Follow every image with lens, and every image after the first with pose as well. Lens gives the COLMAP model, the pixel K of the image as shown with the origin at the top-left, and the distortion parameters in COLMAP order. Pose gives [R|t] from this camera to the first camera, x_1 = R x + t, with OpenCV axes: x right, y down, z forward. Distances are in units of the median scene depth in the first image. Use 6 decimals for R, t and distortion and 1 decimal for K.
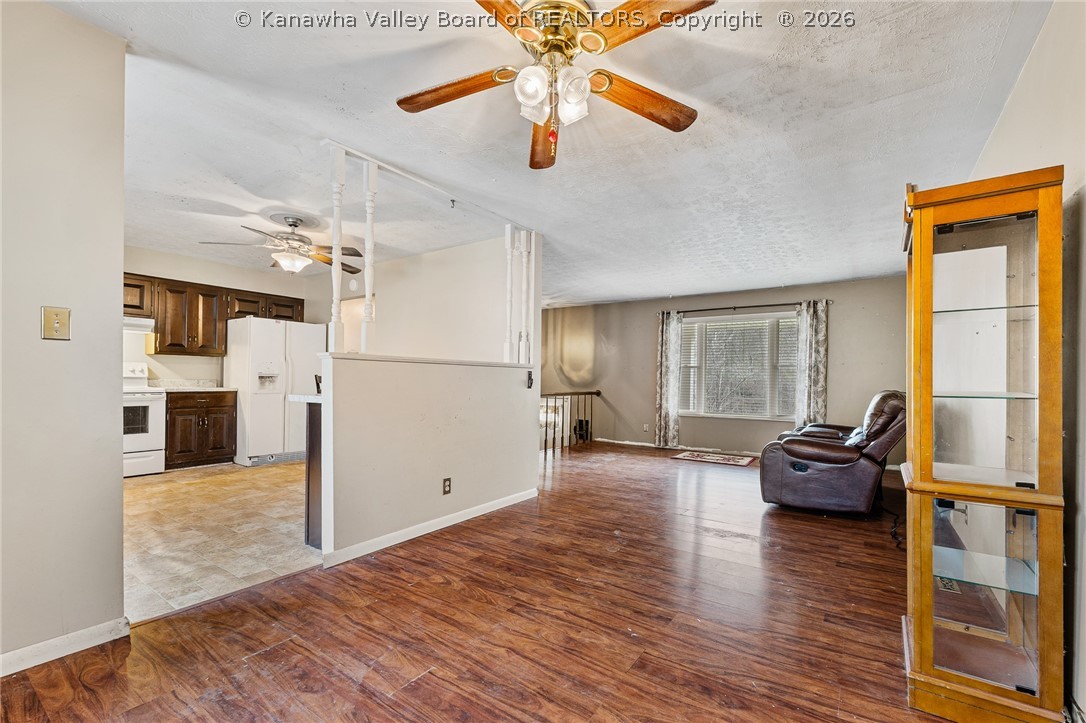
lens RADIAL K [[472.9, 0, 541.0], [0, 472.9, 379.3], [0, 0, 1]] dist [0.000566, 0.000079]
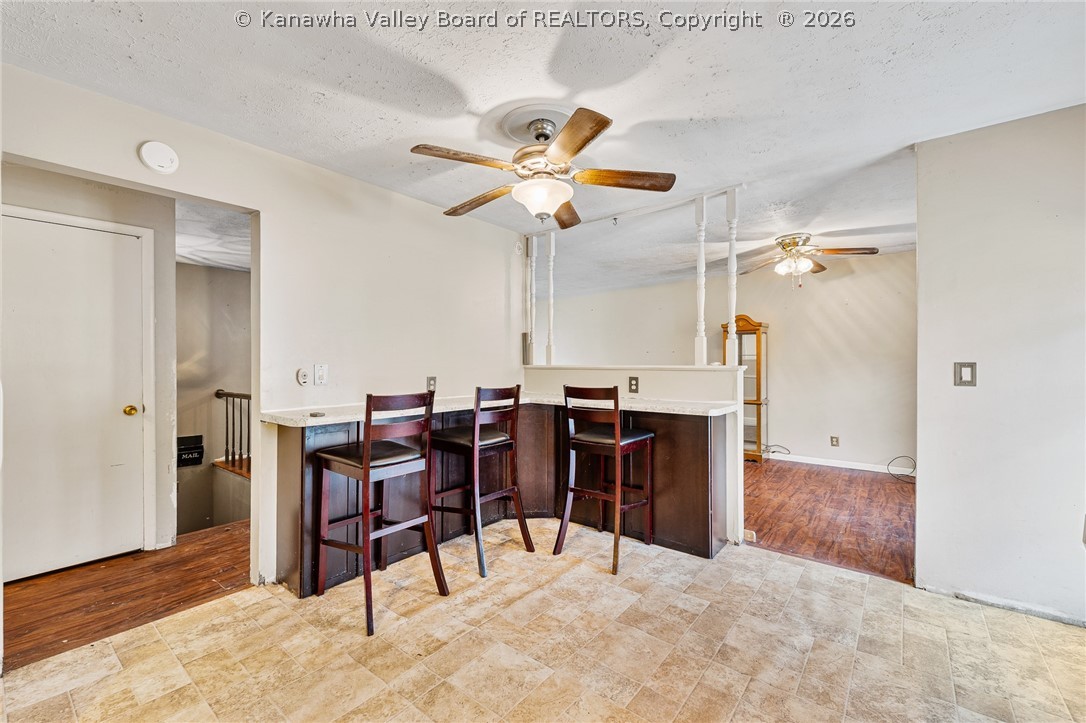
lens RADIAL K [[458.1, 0, 543.0], [0, 458.1, 361.5], [0, 0, 1]] dist [-0.000604, -0.000131]
pose [[0.051585, -0.016564, 0.998531, -1.760922], [0.000949, 0.999863, 0.016537, -0.096521], [-0.998668, 0.000095, 0.051593, 1.567223]]
